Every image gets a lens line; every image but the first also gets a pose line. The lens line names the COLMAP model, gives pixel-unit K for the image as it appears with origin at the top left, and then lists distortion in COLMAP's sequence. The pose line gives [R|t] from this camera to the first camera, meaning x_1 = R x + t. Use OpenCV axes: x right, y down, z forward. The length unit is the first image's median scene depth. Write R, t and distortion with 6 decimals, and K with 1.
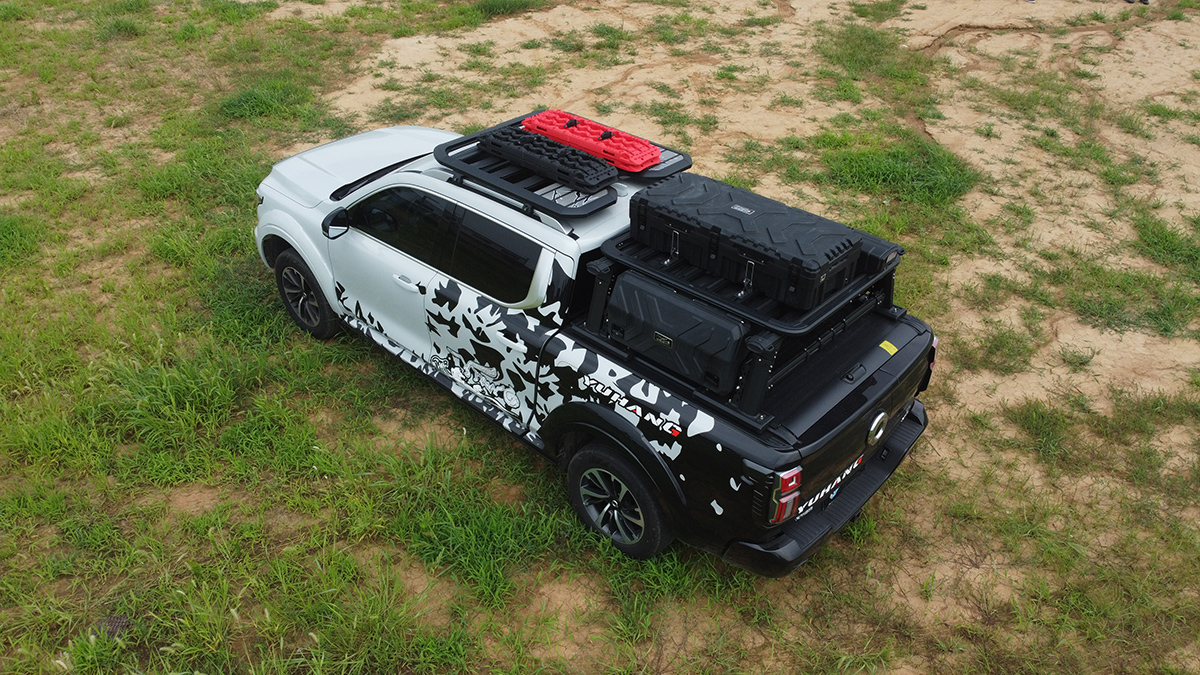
lens RADIAL K [[909.8, 0, 602.4], [0, 909.8, 336.4], [0, 0, 1]] dist [-0.001702, -0.001543]
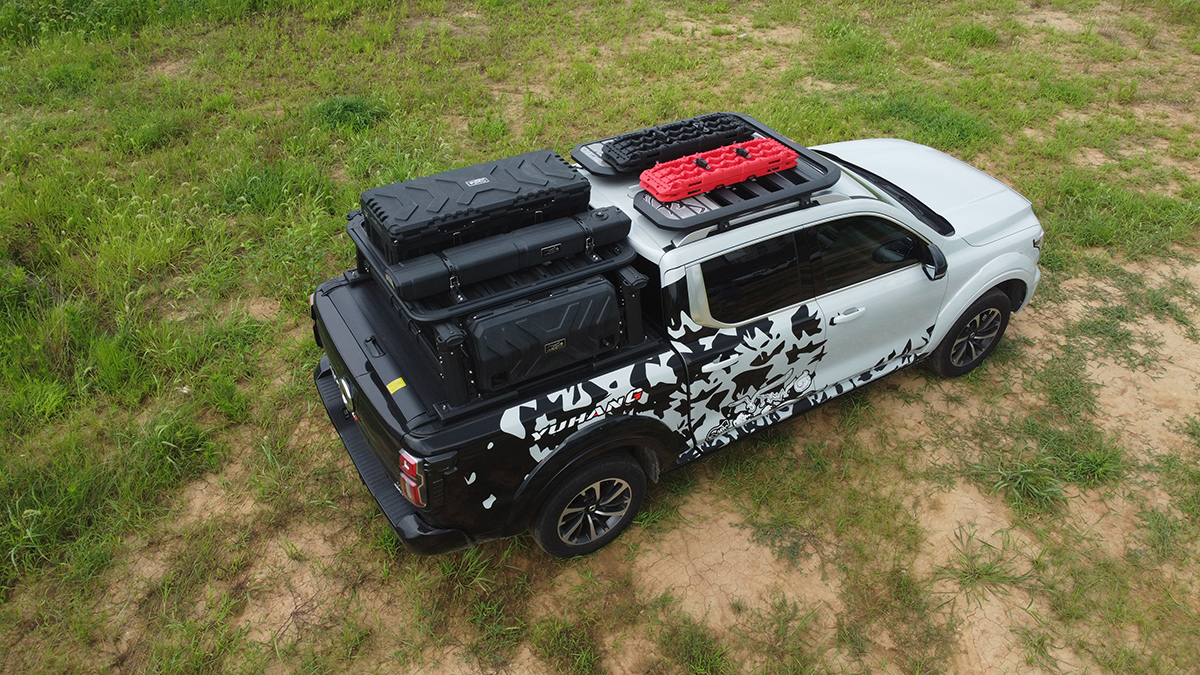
lens RADIAL K [[909.8, 0, 598.9], [0, 909.8, 338.5], [0, 0, 1]] dist [-0.001702, -0.001543]
pose [[-0.278913, 0.560575, -0.779720, 0.896049], [-0.563223, 0.562143, 0.605620, -0.651258], [0.777809, 0.608071, 0.158940, 0.922764]]
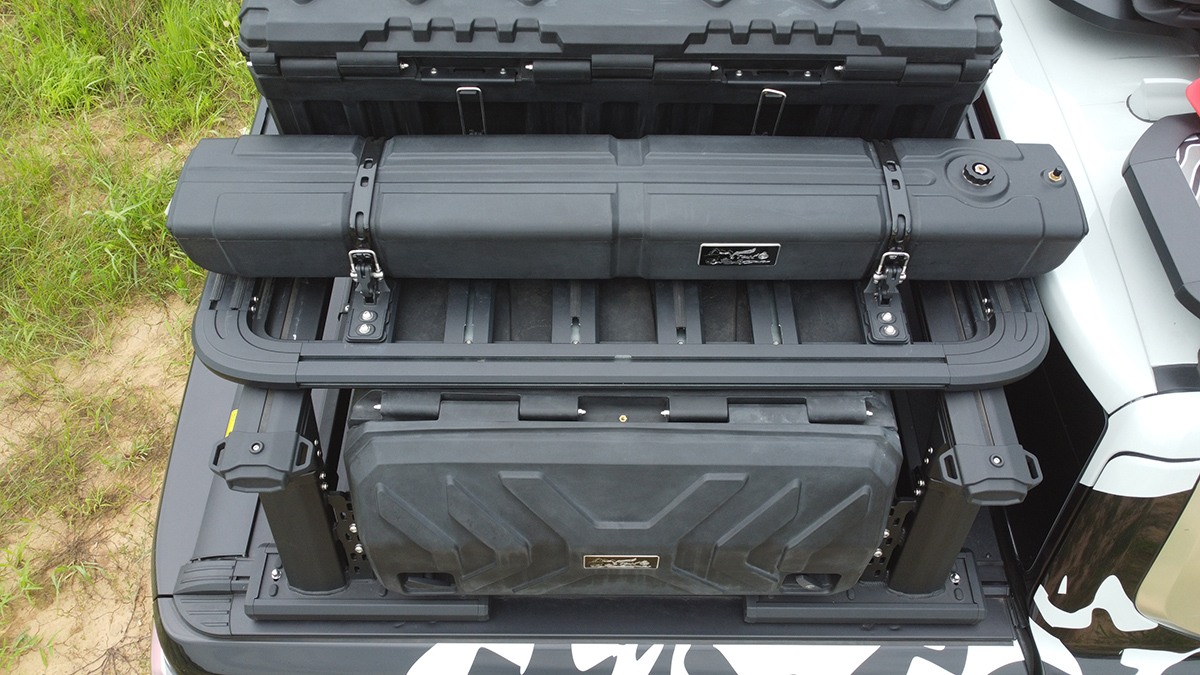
lens RADIAL K [[909.8, 0, 599.0], [0, 909.8, 335.0], [0, 0, 1]] dist [-0.001702, -0.001543]
pose [[-0.736643, 0.544153, -0.401565, 0.317253], [-0.395124, 0.135593, 0.908566, -0.349352], [0.548848, 0.827957, 0.115125, 0.943362]]
